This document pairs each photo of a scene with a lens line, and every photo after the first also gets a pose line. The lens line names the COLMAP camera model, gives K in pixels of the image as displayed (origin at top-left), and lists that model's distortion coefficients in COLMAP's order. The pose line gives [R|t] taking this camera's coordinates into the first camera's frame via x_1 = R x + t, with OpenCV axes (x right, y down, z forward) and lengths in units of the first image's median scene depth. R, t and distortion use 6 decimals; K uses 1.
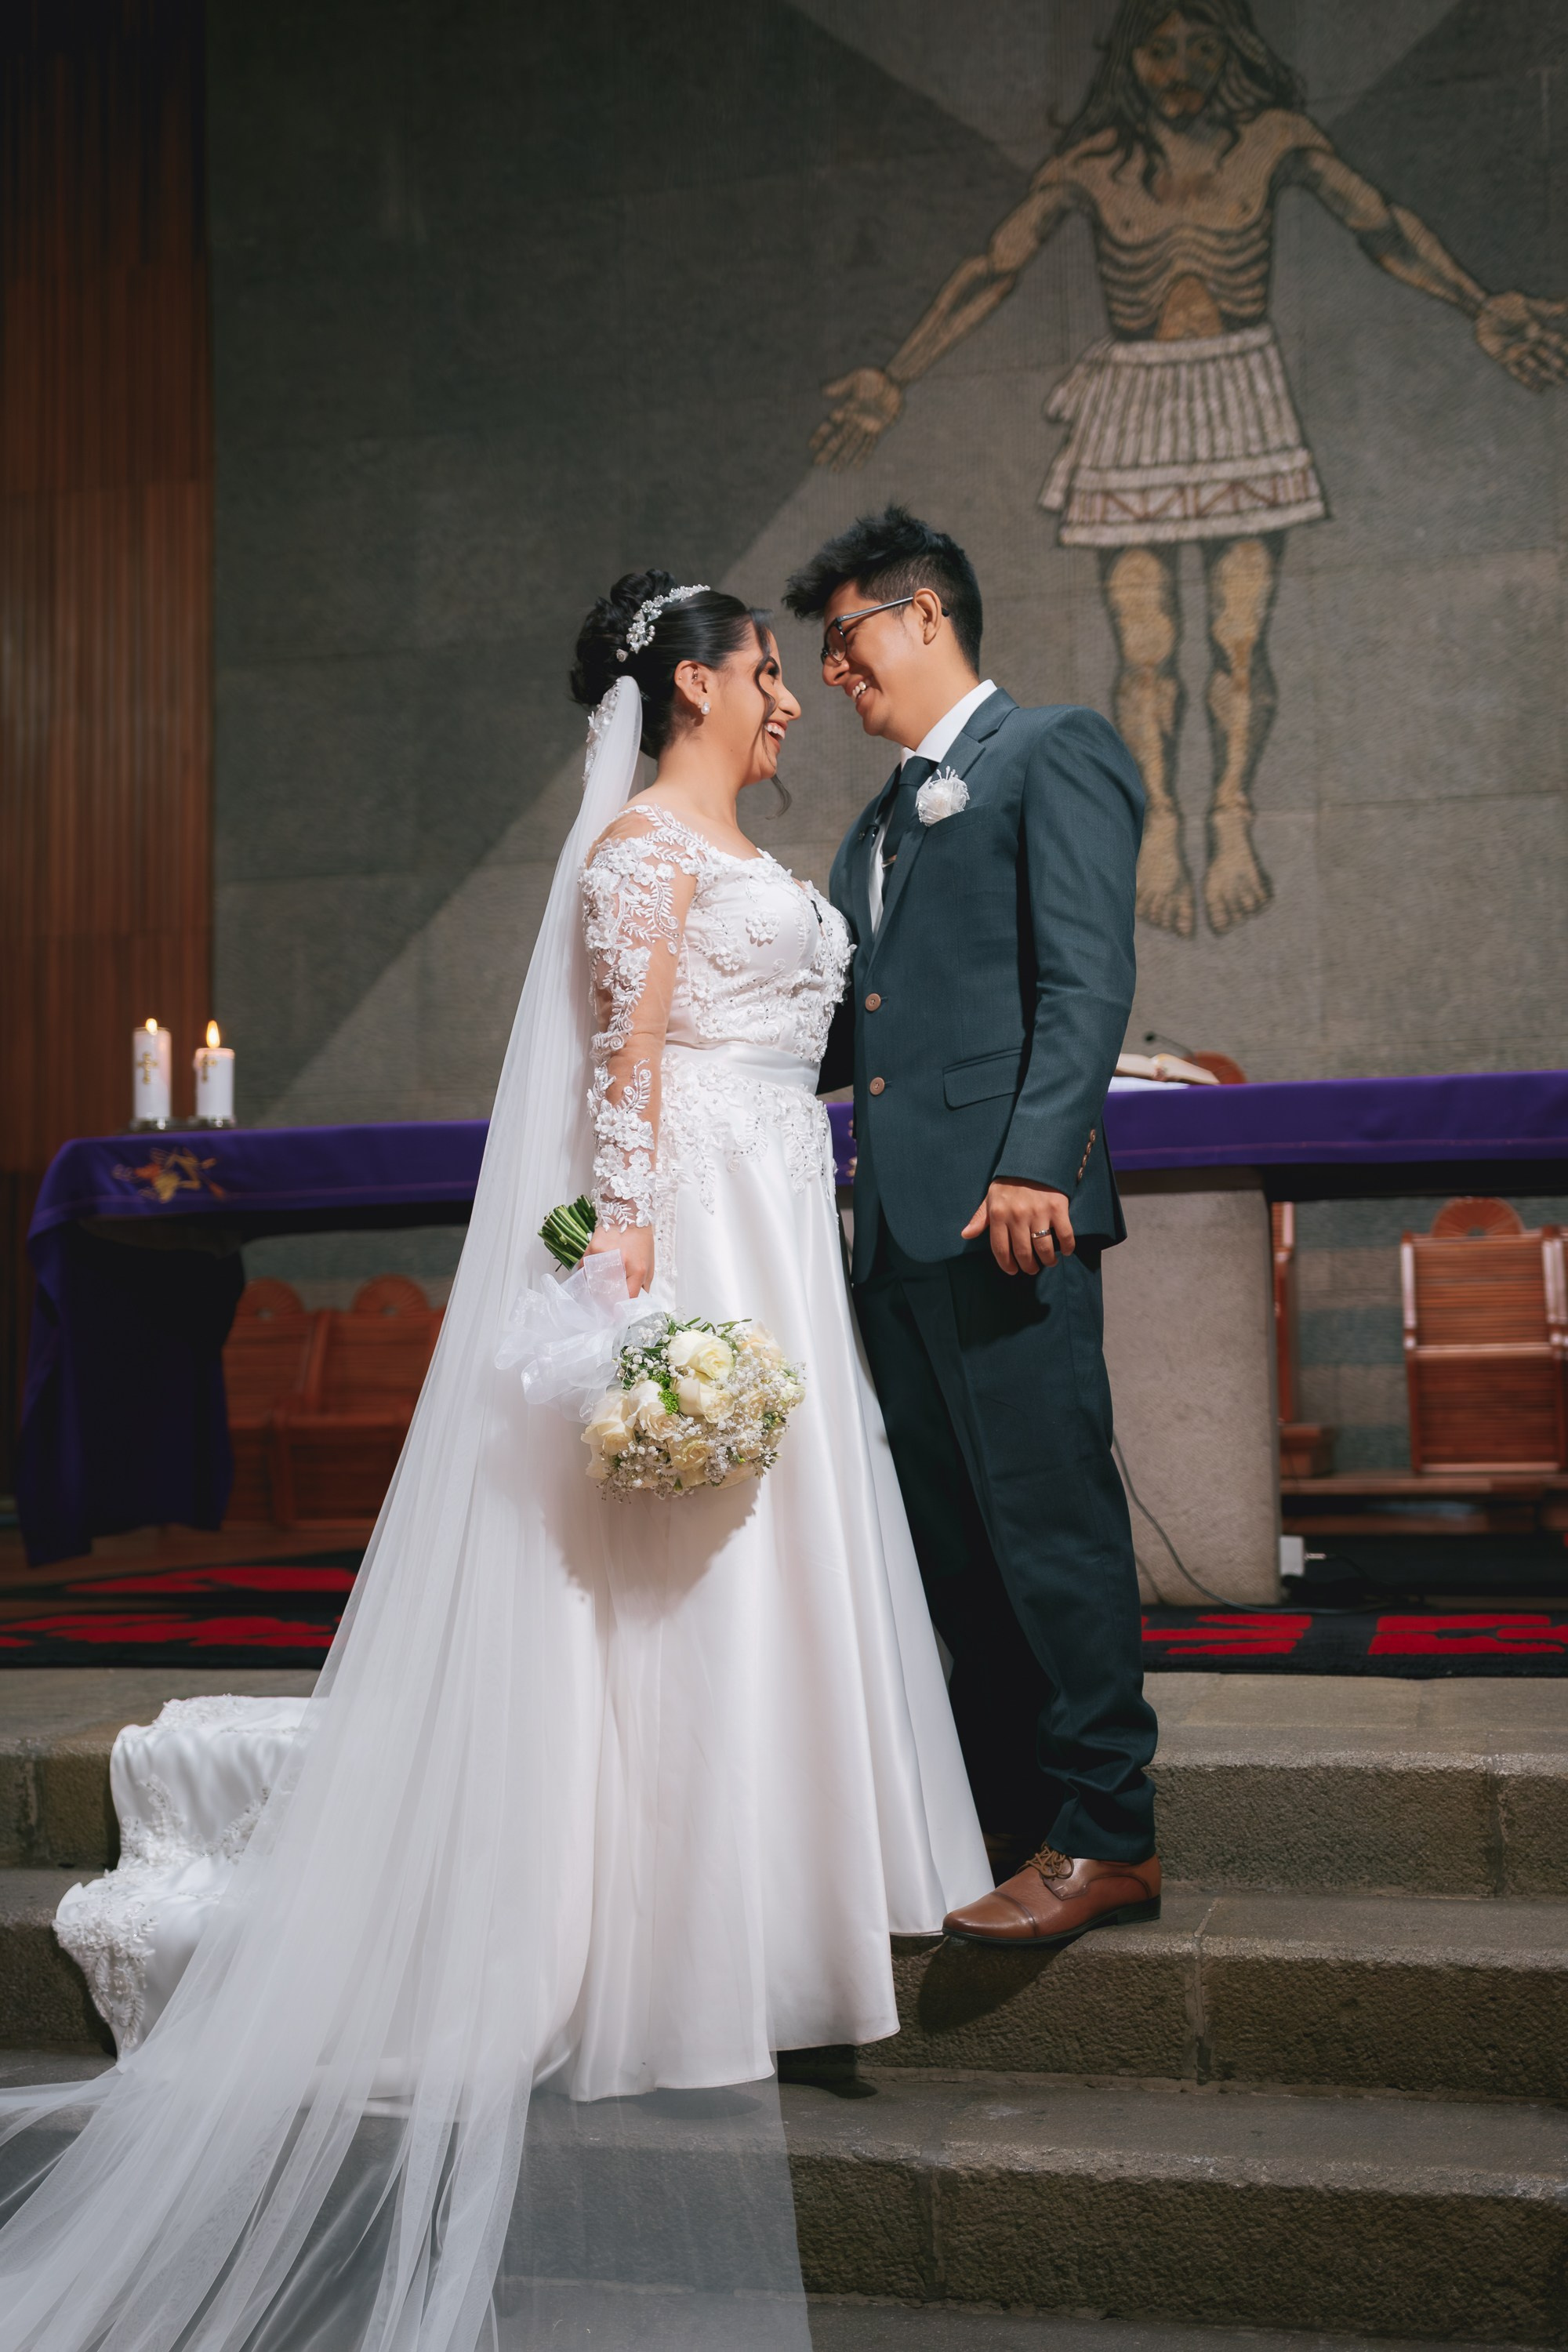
lens RADIAL K [[2942.2, 0, 783.4], [0, 2942.2, 1177.3], [0, 0, 1]] dist [0.099812, 0.000000]
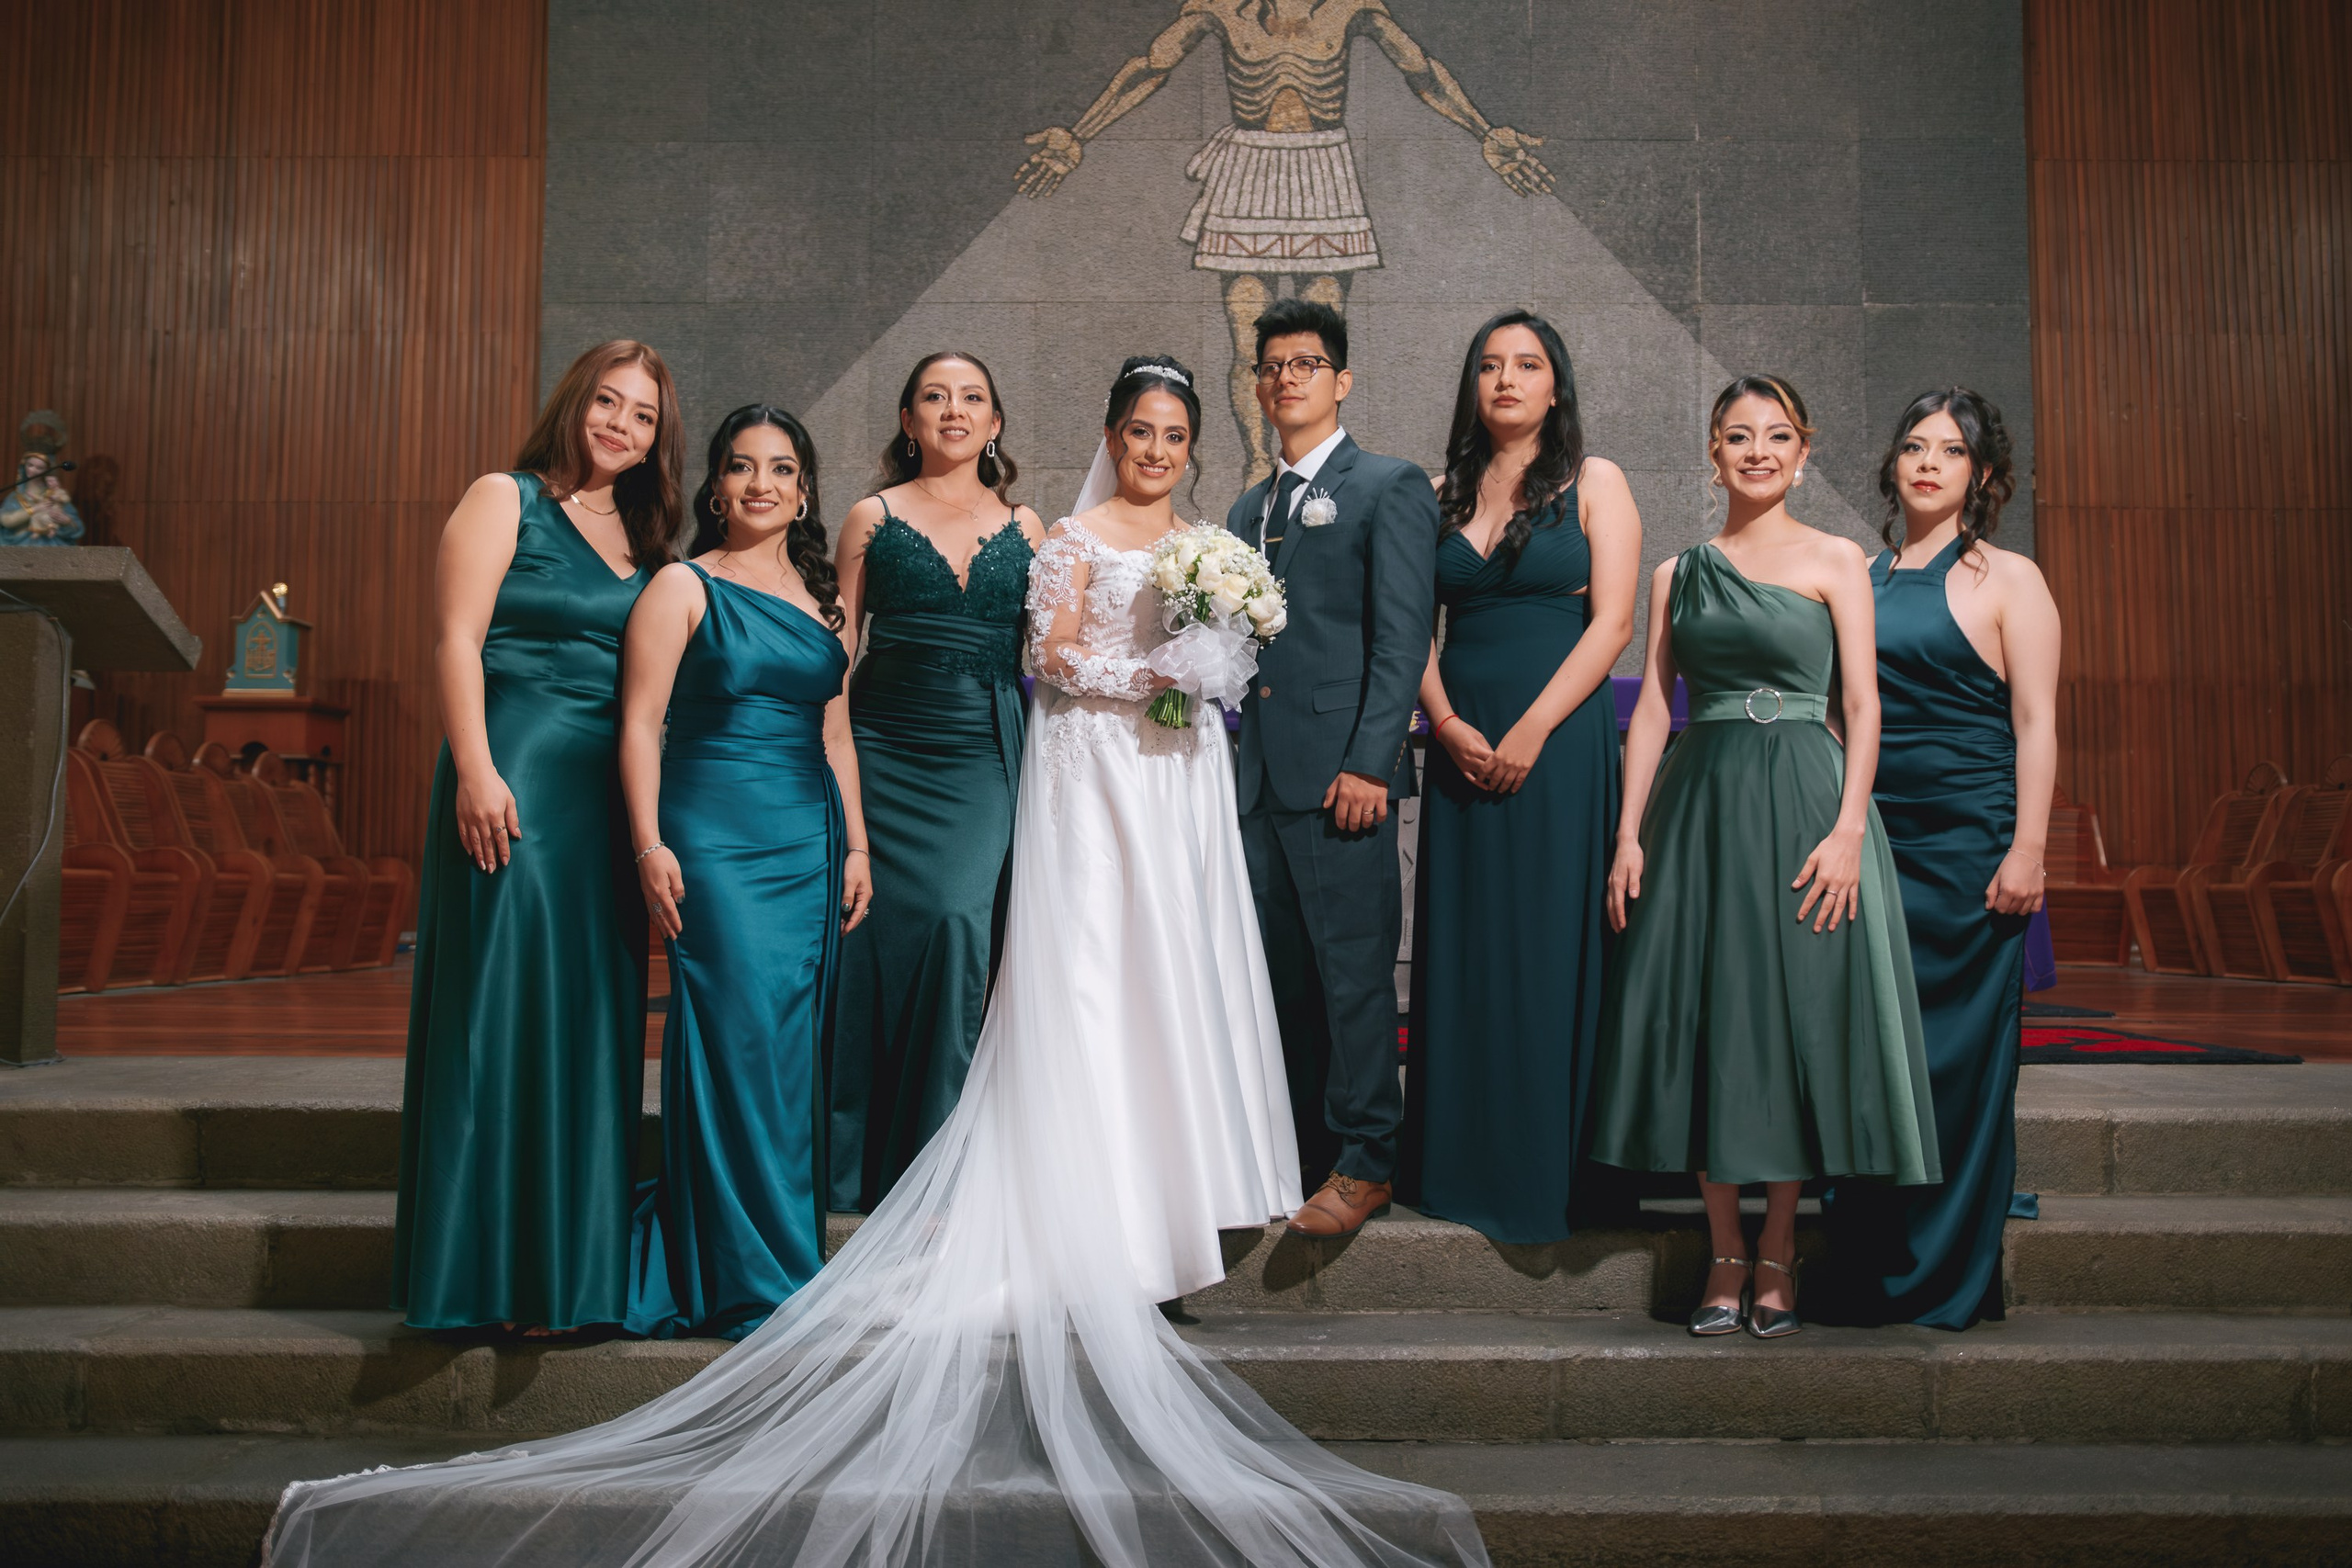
lens RADIAL K [[2190.2, 0, 1176.9], [0, 2190.2, 771.6], [0, 0, 1]] dist [-0.023520, 0.000000]
pose [[0.970166, 0.033512, 0.240115, -0.156651], [-0.040578, 0.998875, 0.024547, -0.000286], [-0.239022, -0.033558, 0.970434, -0.011463]]
